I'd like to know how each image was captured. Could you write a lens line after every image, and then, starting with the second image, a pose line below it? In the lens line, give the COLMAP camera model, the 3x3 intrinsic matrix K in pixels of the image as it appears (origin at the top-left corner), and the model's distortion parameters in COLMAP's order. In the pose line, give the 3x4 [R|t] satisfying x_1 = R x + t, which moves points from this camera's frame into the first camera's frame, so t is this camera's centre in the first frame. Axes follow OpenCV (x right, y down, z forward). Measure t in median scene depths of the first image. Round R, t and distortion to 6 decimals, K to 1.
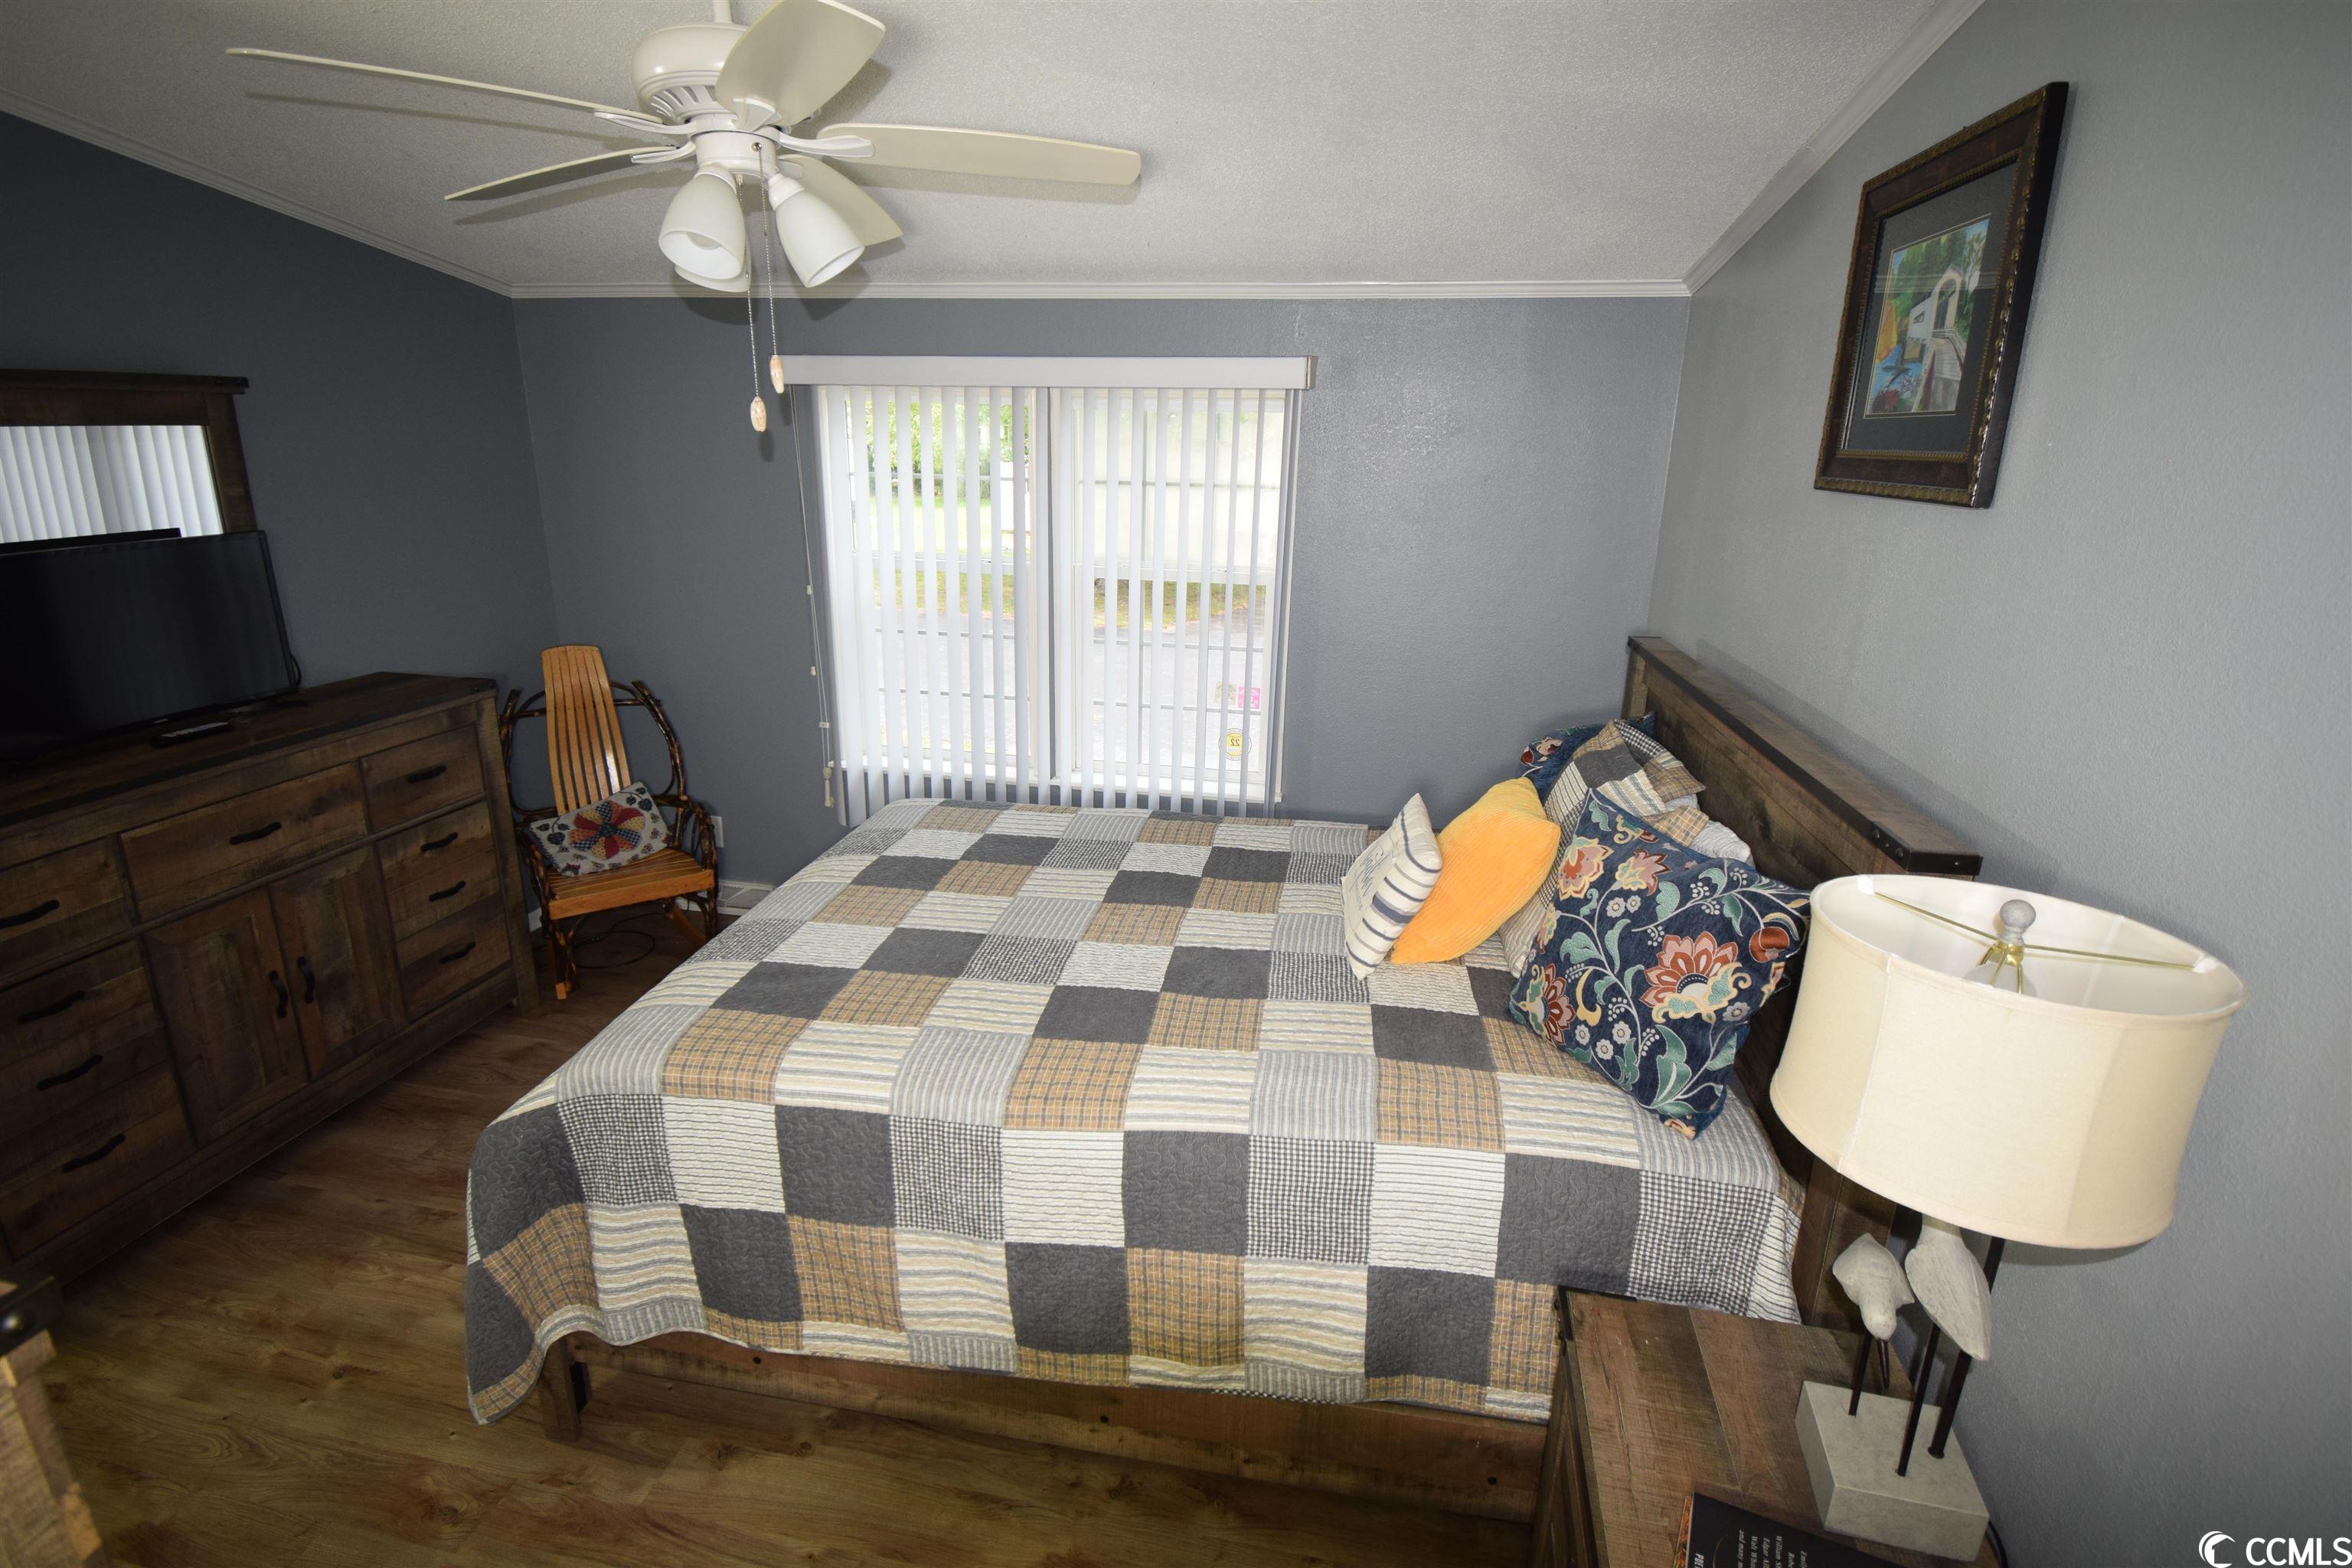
lens RADIAL K [[1120.6, 0, 1160.2], [0, 1120.6, 781.8], [0, 0, 1]] dist [-0.002425, -0.001804]
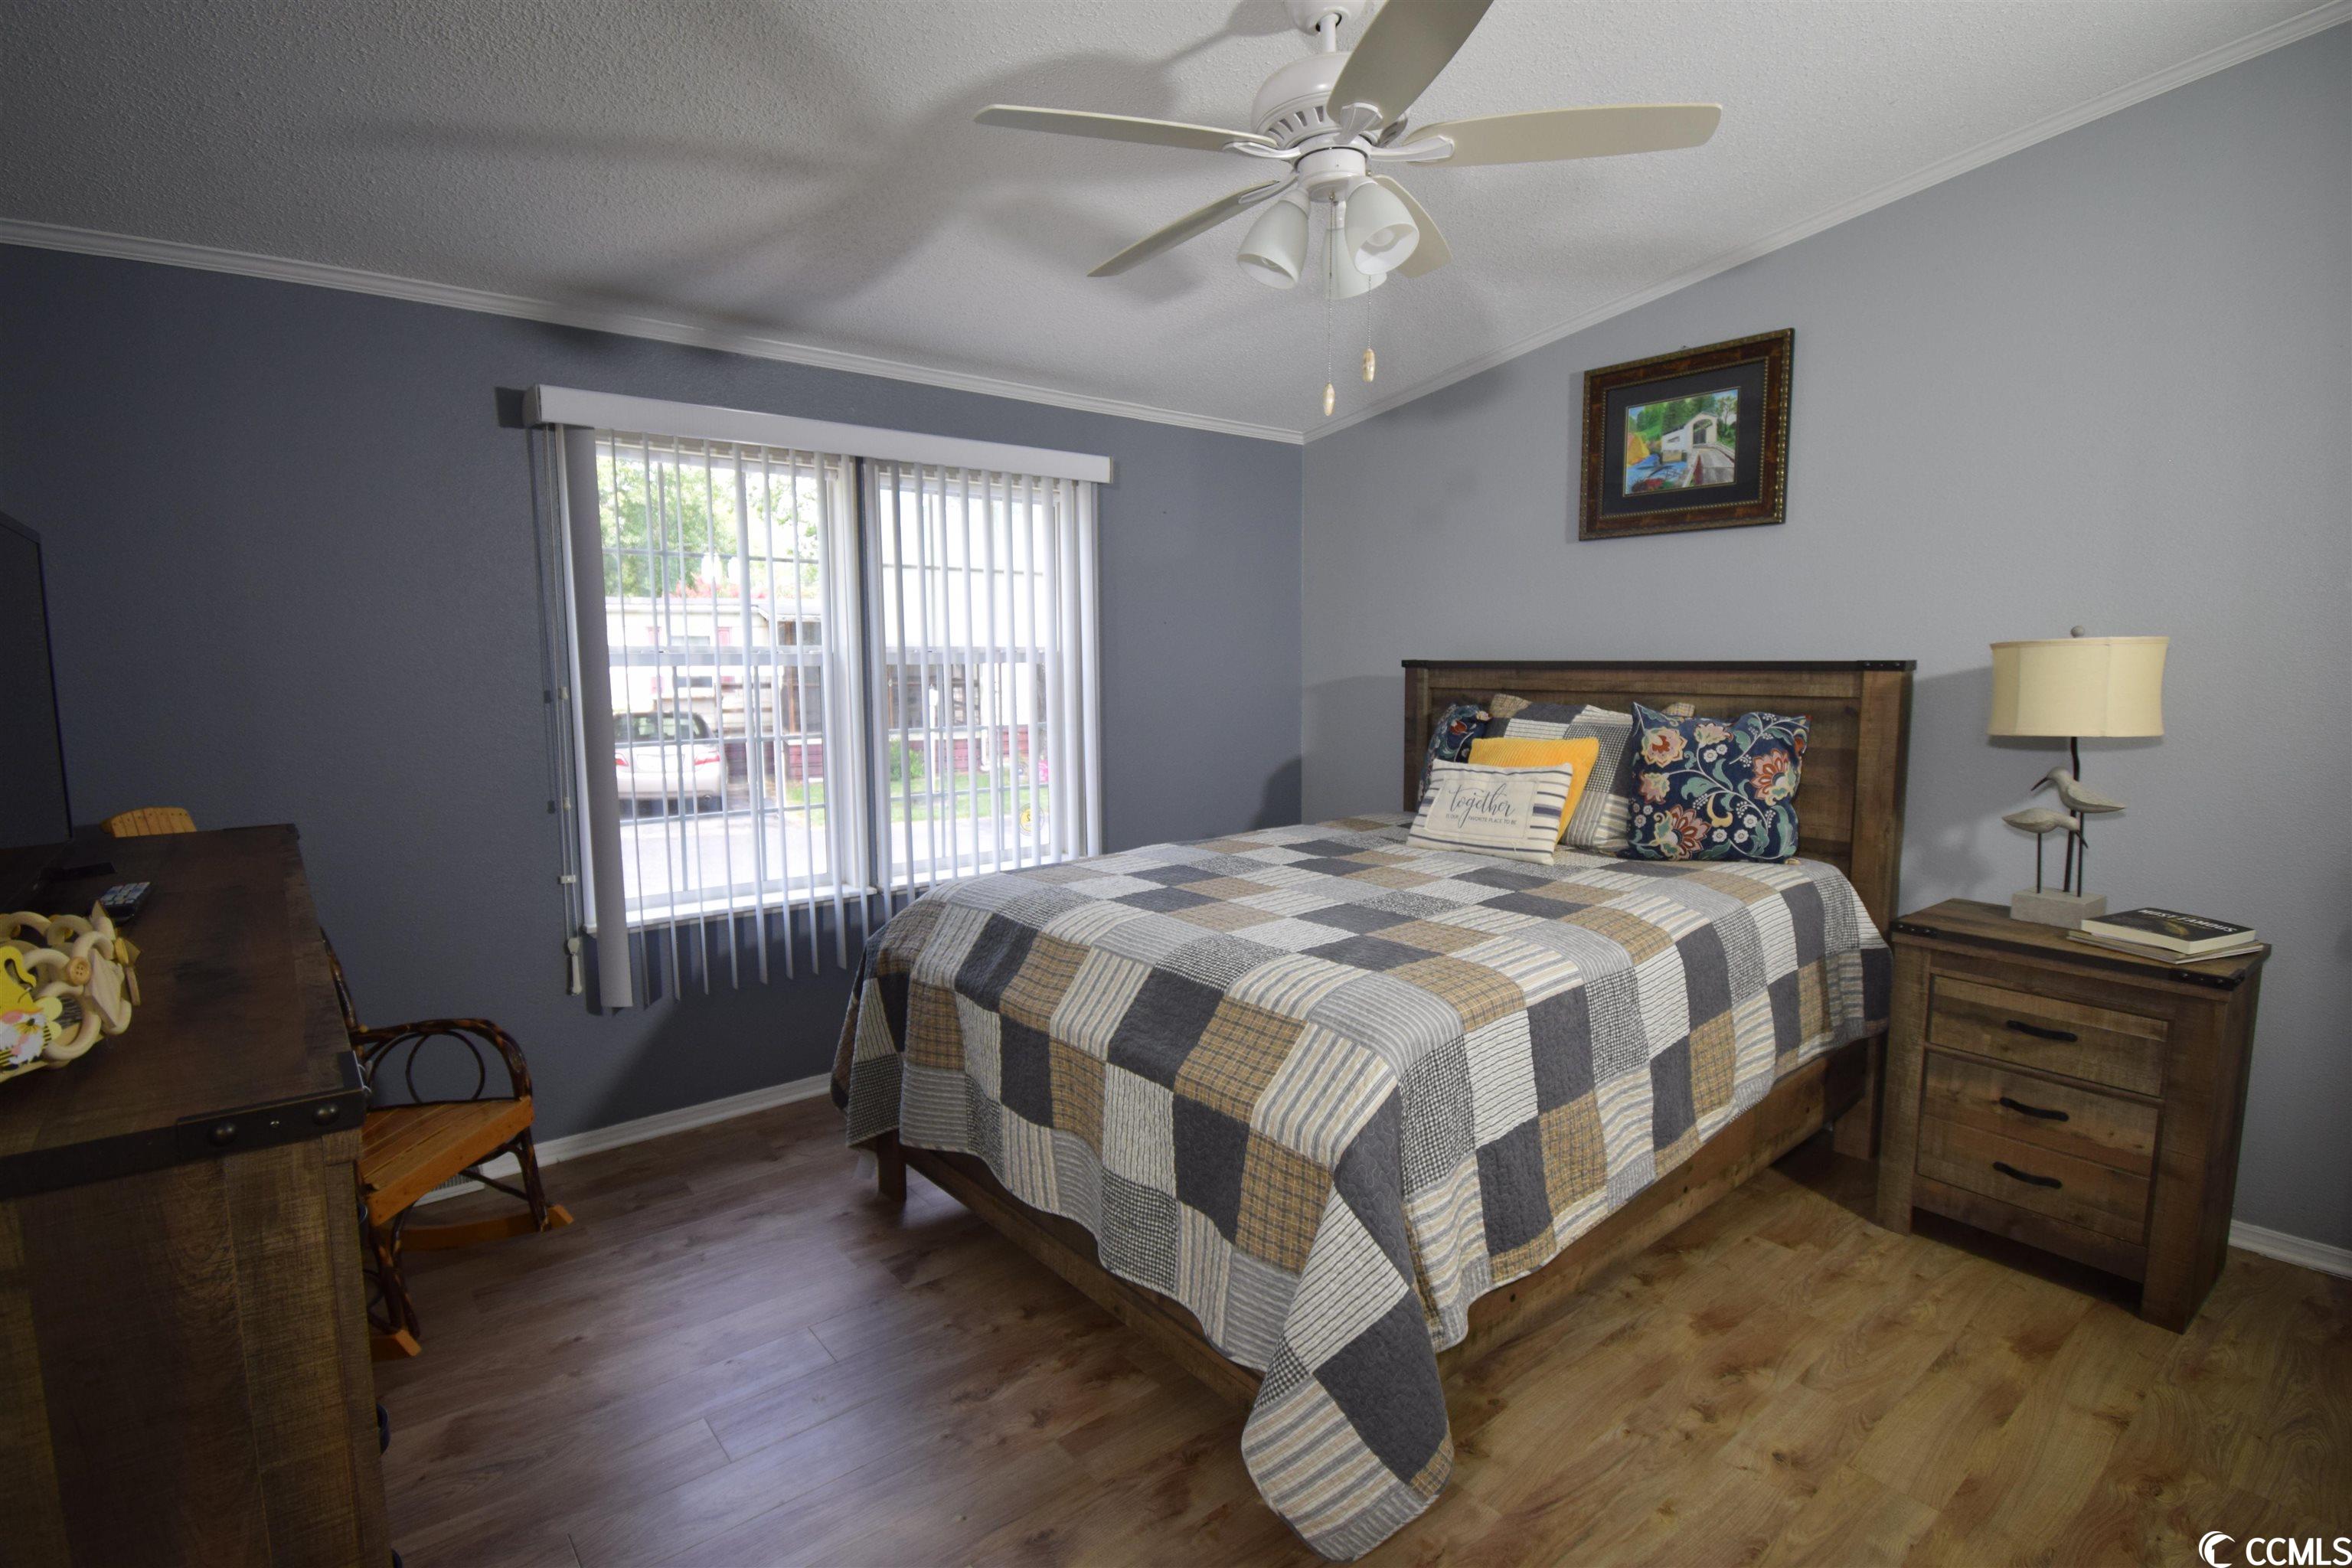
lens RADIAL K [[1120.6, 0, 1171.3], [0, 1120.6, 793.7], [0, 0, 1]] dist [-0.002425, -0.001804]
pose [[0.643426, -0.112761, 0.757158, -1.353658], [0.238394, 0.969422, -0.058213, 0.072300], [-0.727441, 0.217958, 0.650633, 0.510176]]
